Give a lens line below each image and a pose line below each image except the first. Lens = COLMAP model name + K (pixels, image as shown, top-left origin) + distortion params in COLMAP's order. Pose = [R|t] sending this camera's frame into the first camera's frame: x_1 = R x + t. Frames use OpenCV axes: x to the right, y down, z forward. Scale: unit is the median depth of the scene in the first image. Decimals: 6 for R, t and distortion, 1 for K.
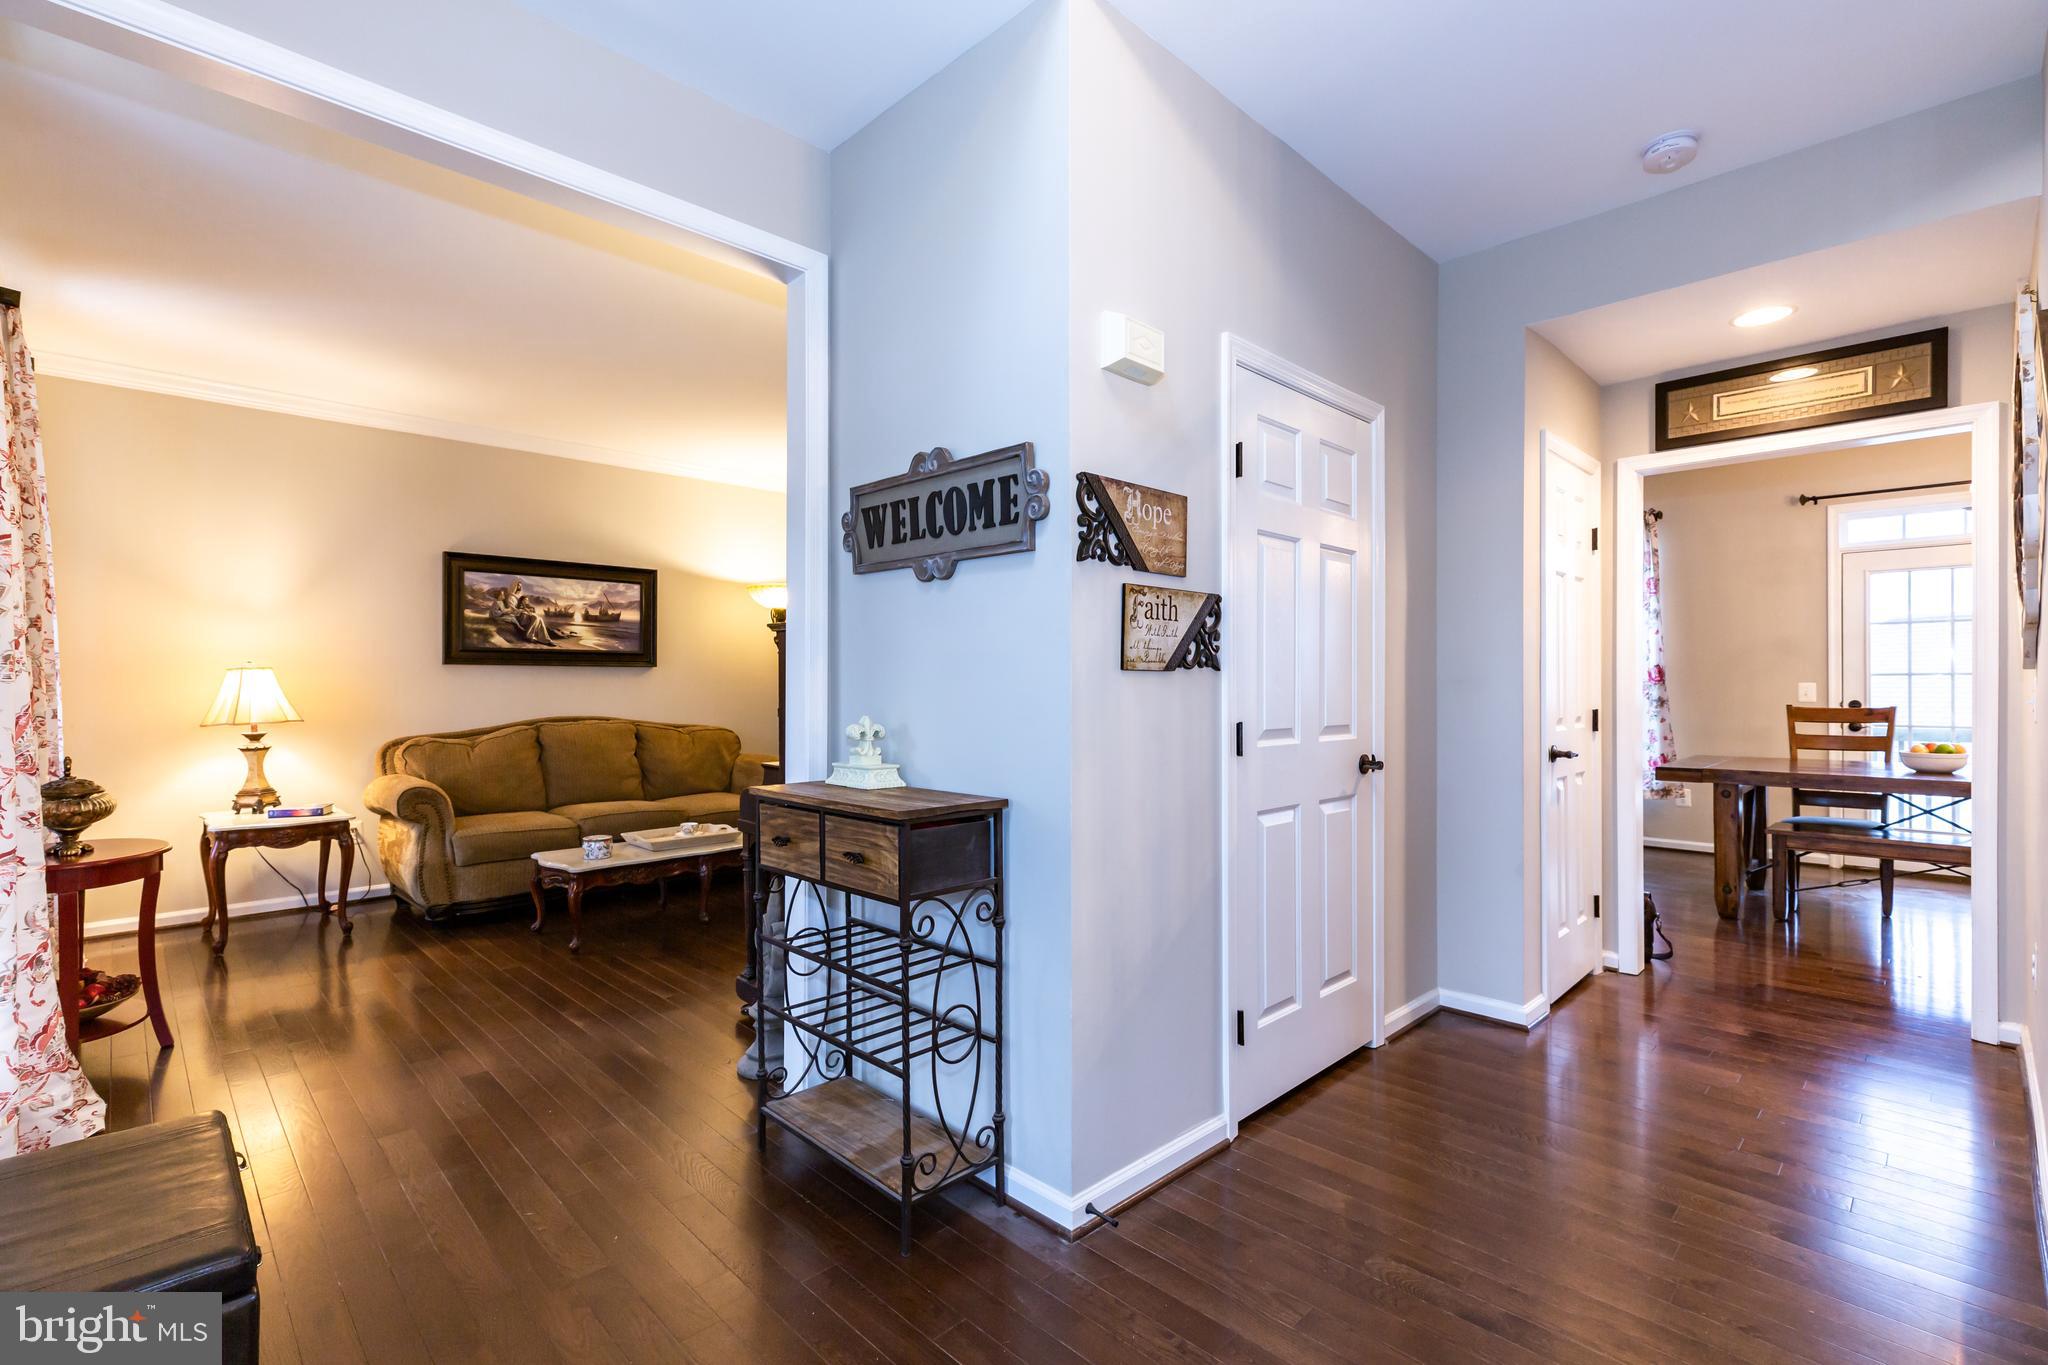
lens RADIAL K [[937.6, 0, 1014.7], [0, 937.6, 674.7], [0, 0, 1]] dist [0.004141, 0.002354]
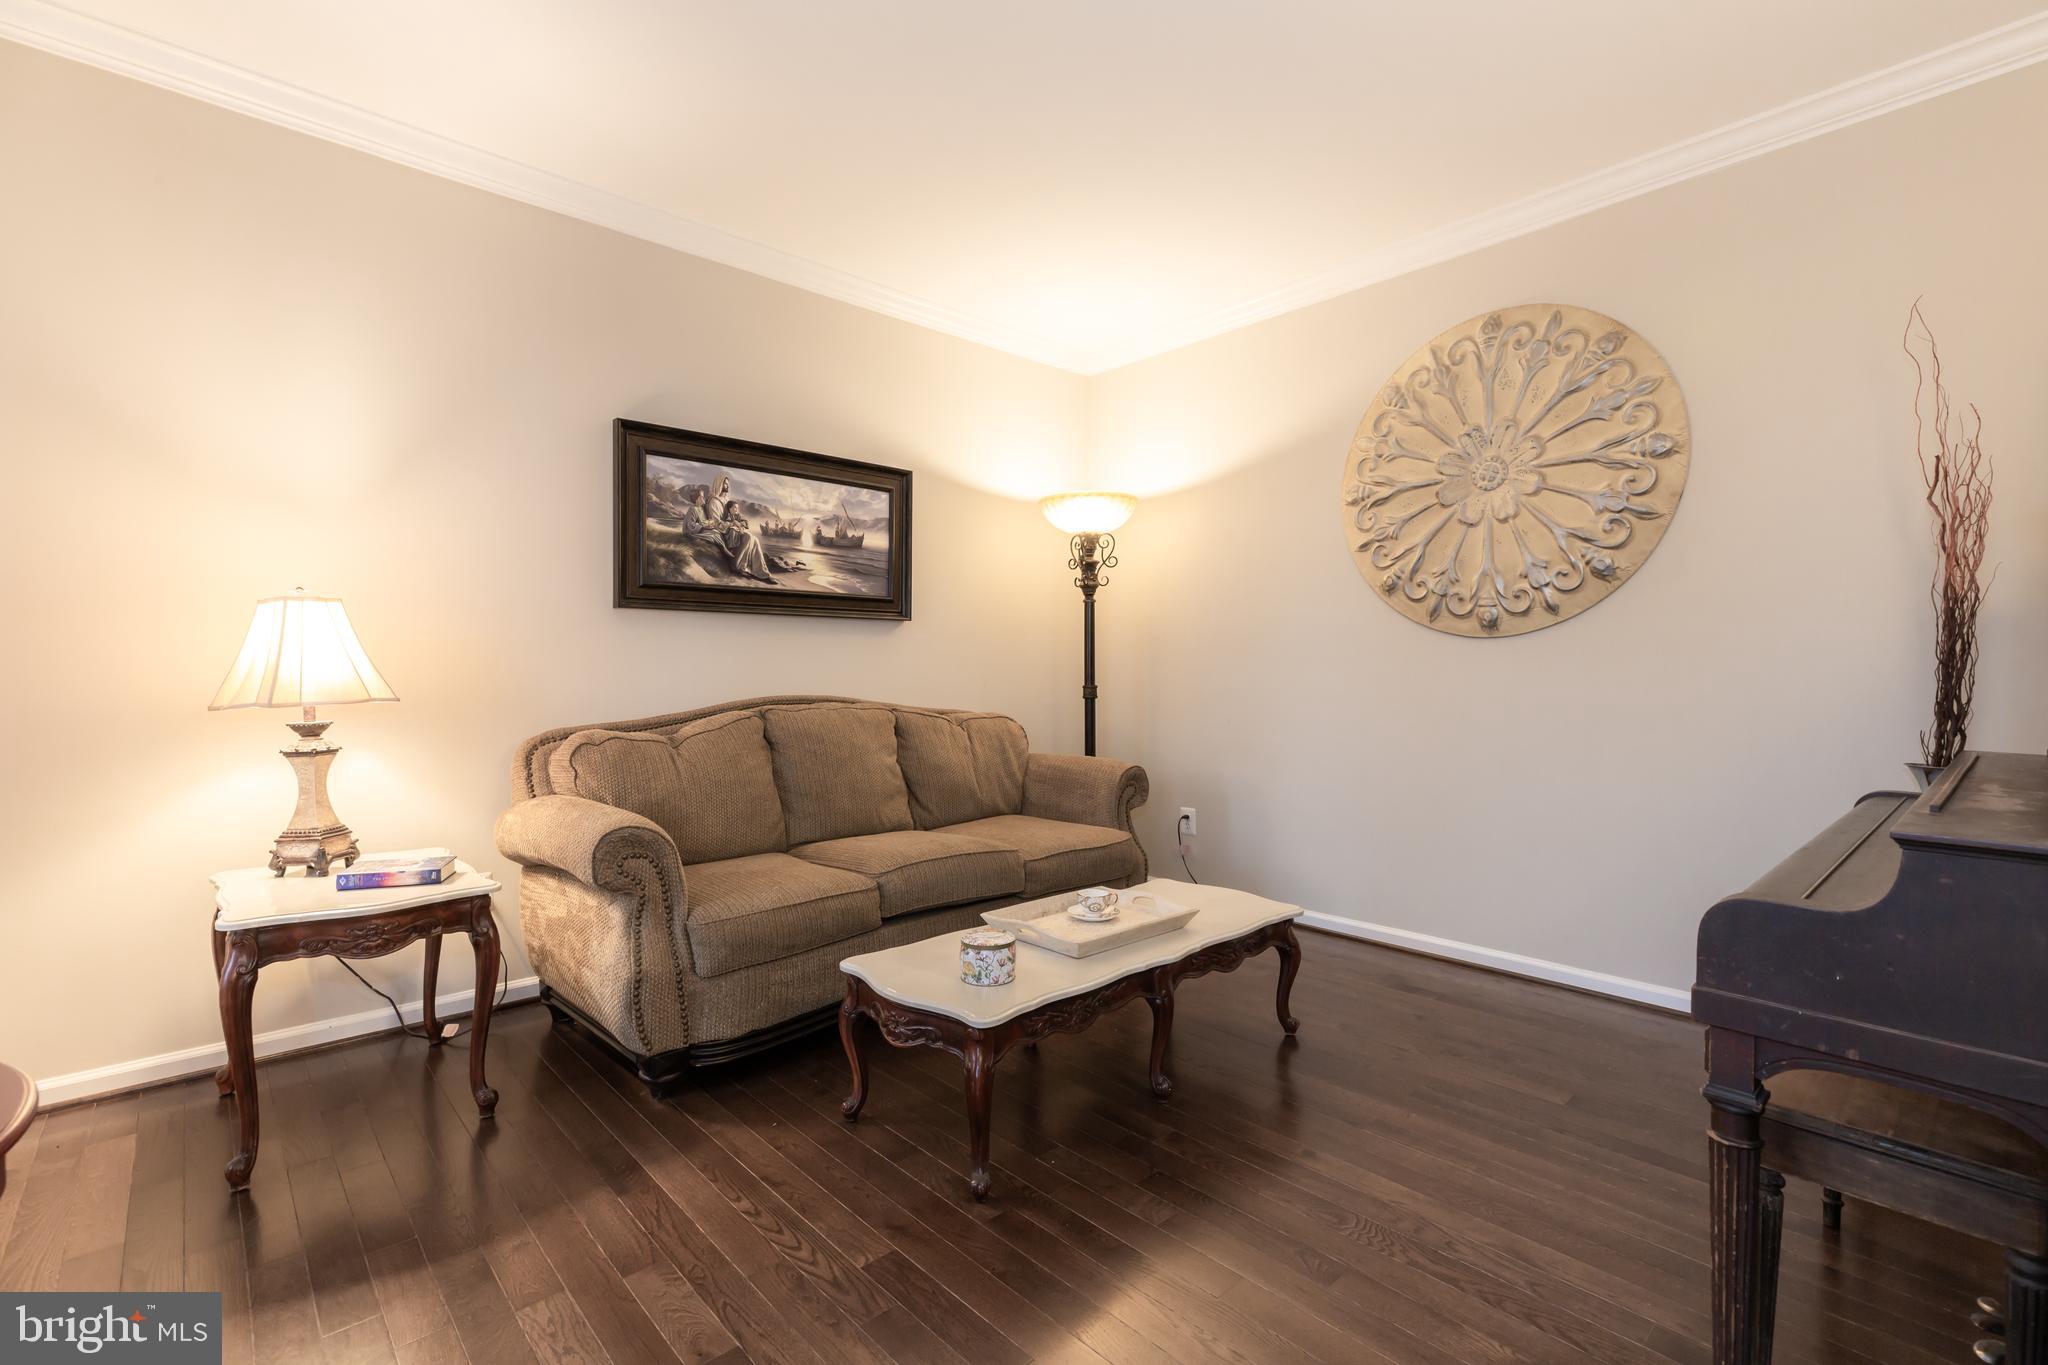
lens RADIAL K [[937.6, 0, 1023.5], [0, 937.6, 673.9], [0, 0, 1]] dist [0.004141, 0.002354]
pose [[0.999555, -0.008228, -0.028669, -0.327314], [0.008297, 0.999963, 0.002316, 0.031390], [0.028649, -0.002553, 0.999586, 0.404054]]
